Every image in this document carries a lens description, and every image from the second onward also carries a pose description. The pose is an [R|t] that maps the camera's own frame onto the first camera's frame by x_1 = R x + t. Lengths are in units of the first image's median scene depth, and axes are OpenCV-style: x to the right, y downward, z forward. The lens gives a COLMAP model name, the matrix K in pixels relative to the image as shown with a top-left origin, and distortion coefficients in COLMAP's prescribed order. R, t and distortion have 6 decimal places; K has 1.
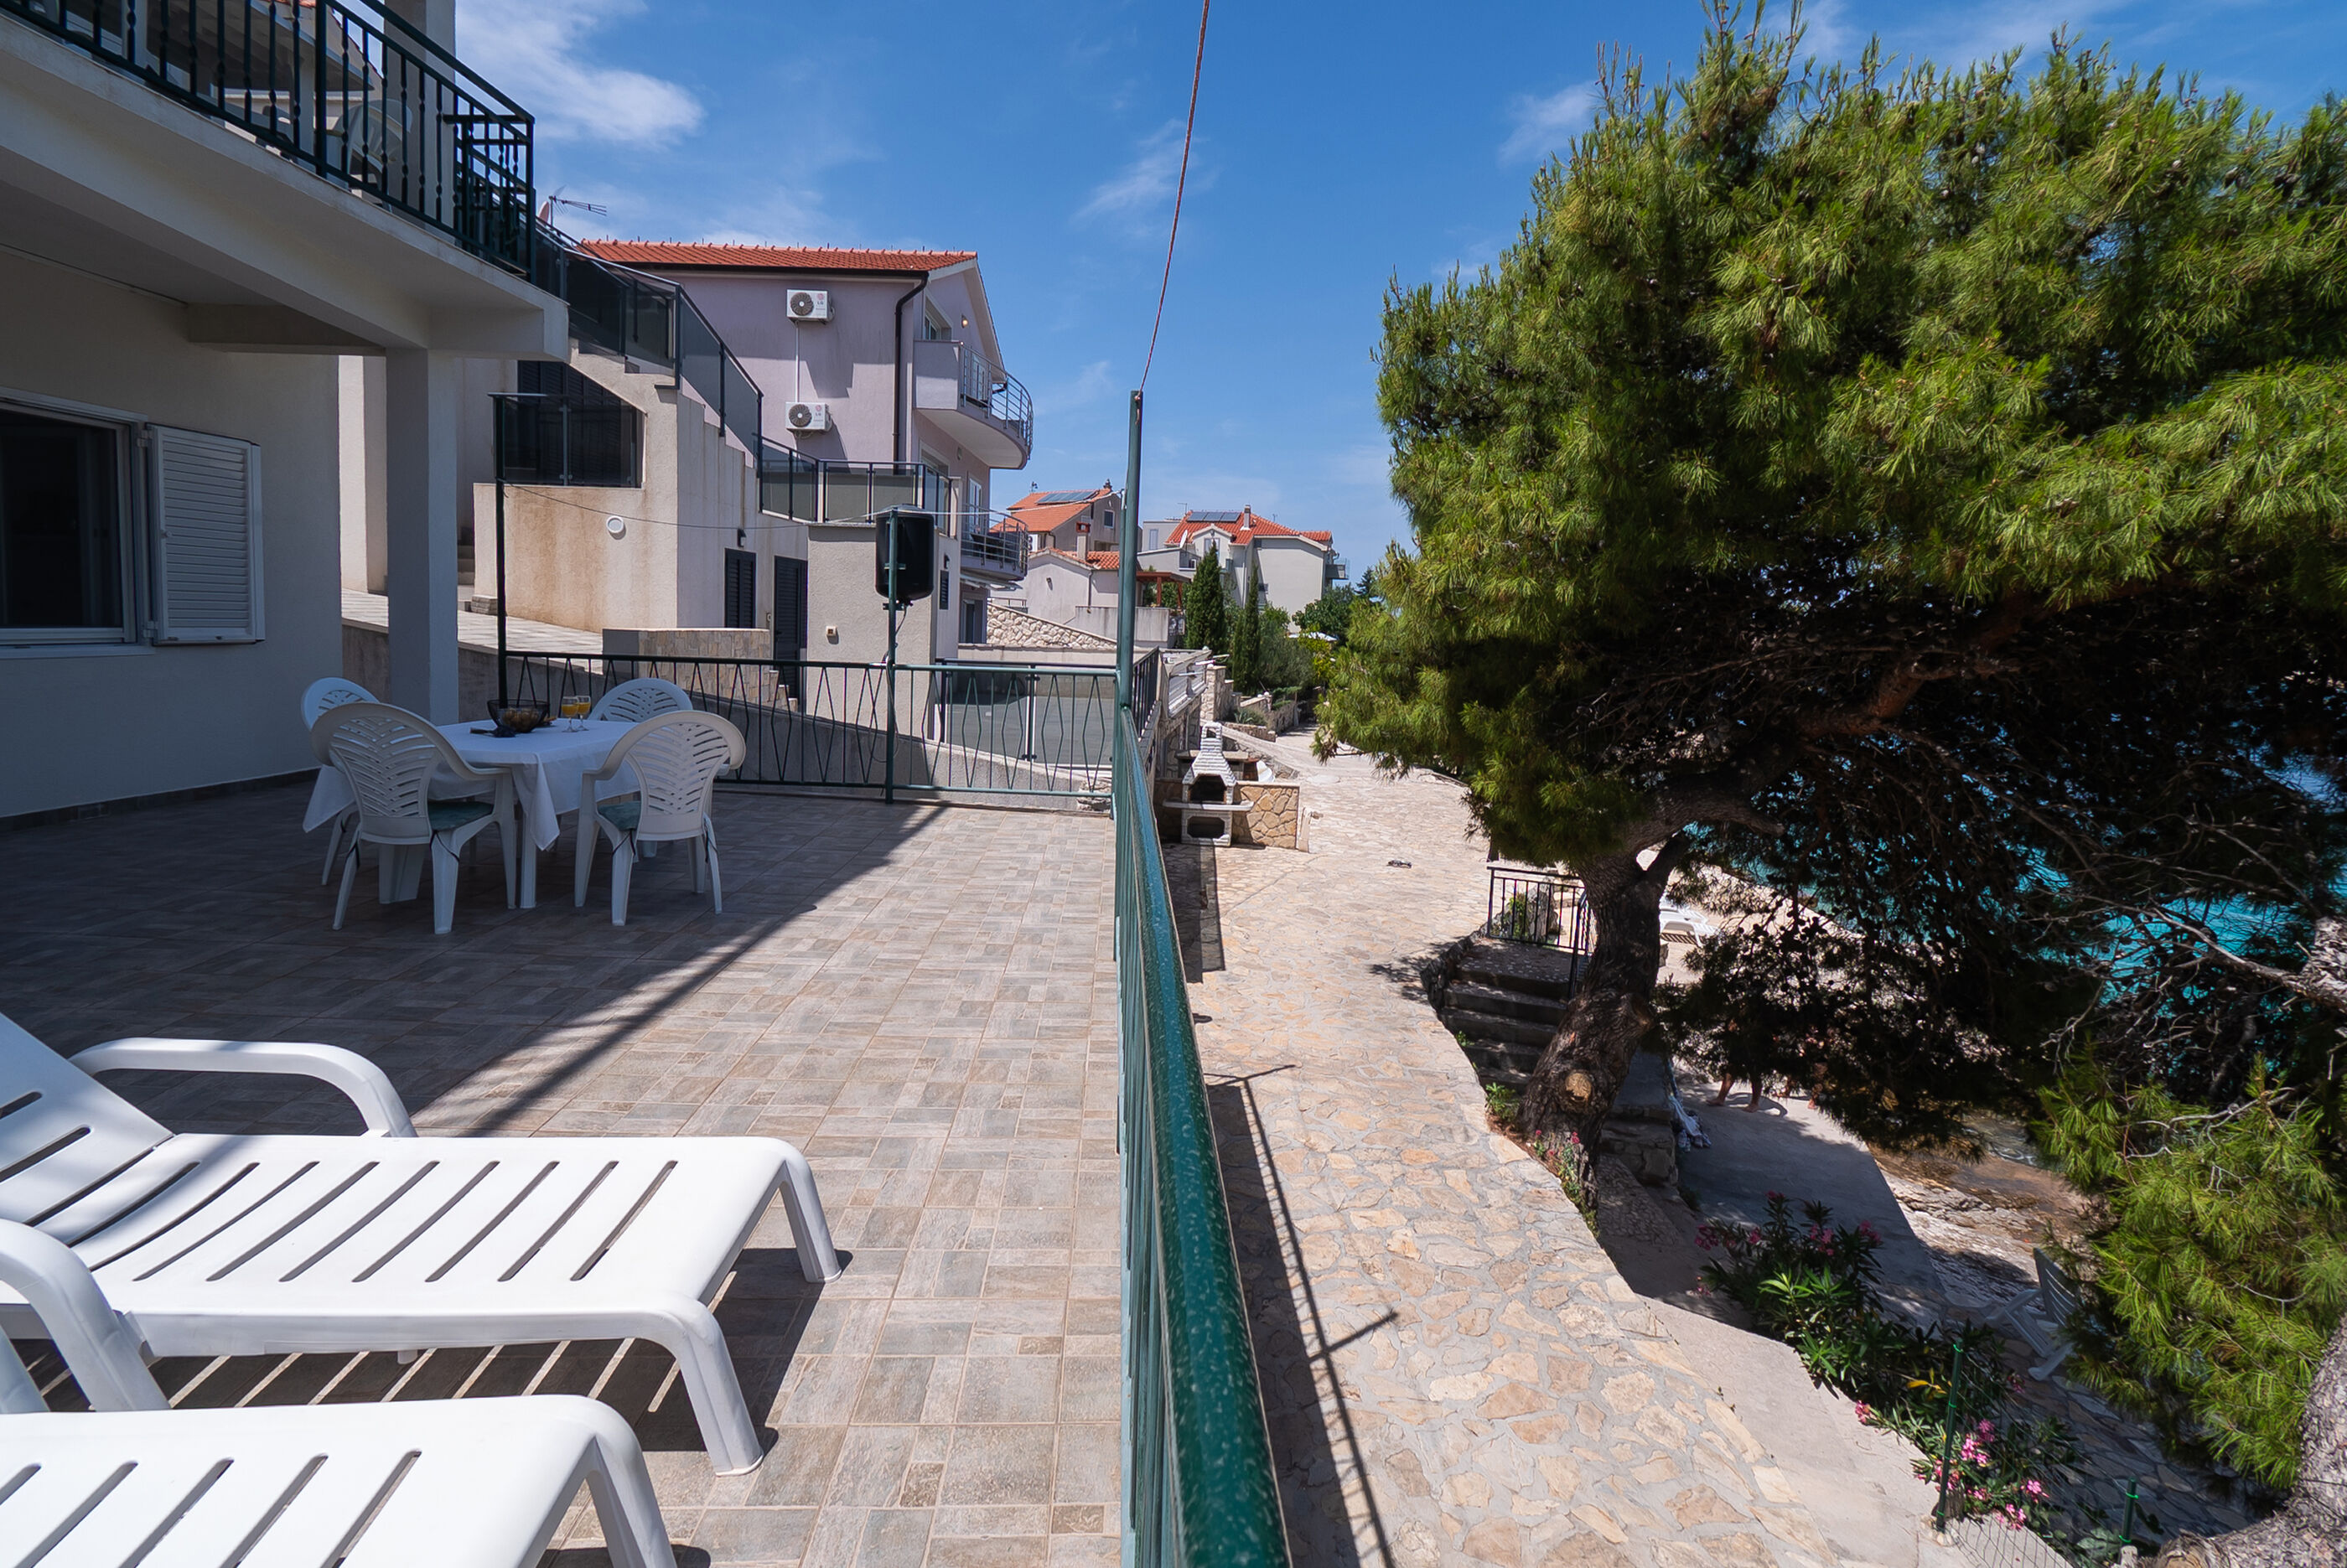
lens RADIAL K [[1073.1, 0, 1211.2], [0, 1073.1, 643.8], [0, 0, 1]] dist [0.003091, -0.007744]
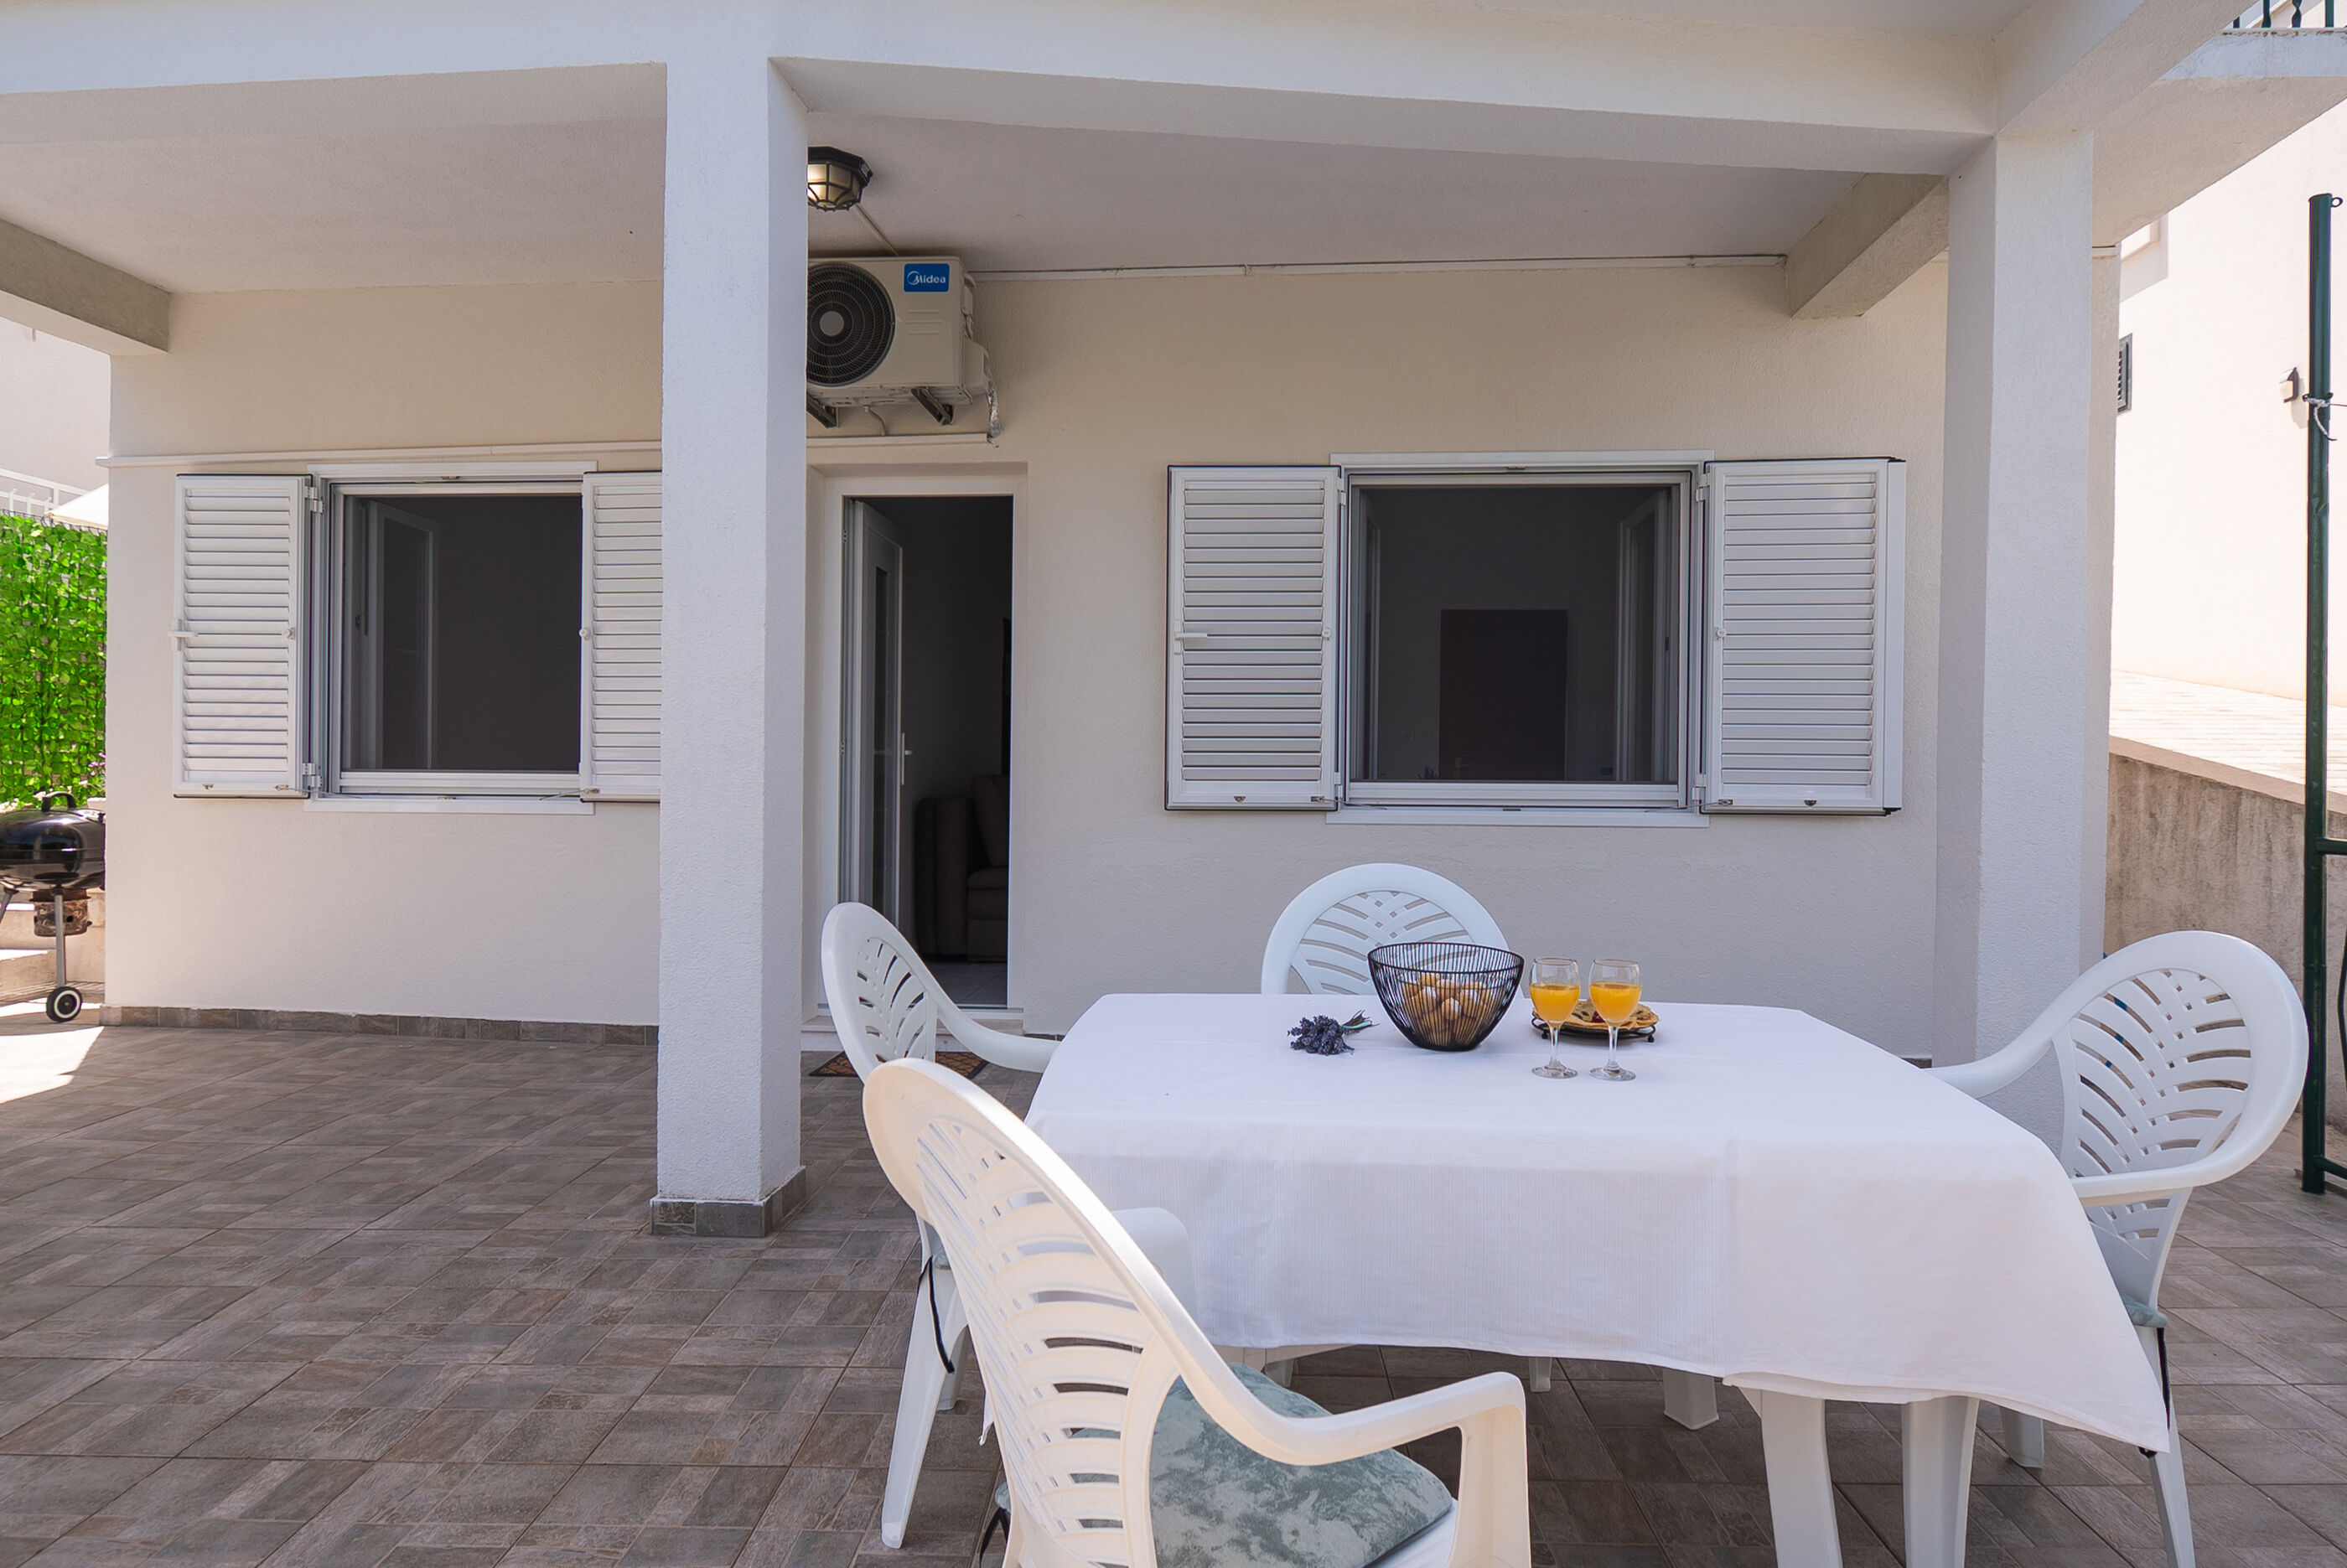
lens RADIAL K [[1356.1, 0, 1168.0], [0, 1356.1, 772.5], [0, 0, 1]] dist [0.000142, -0.006487]
pose [[-0.081911, -0.010853, -0.996581, -0.168695], [-0.024615, 0.999658, -0.008864, -0.007272], [0.996336, 0.023804, -0.082150, 0.747205]]
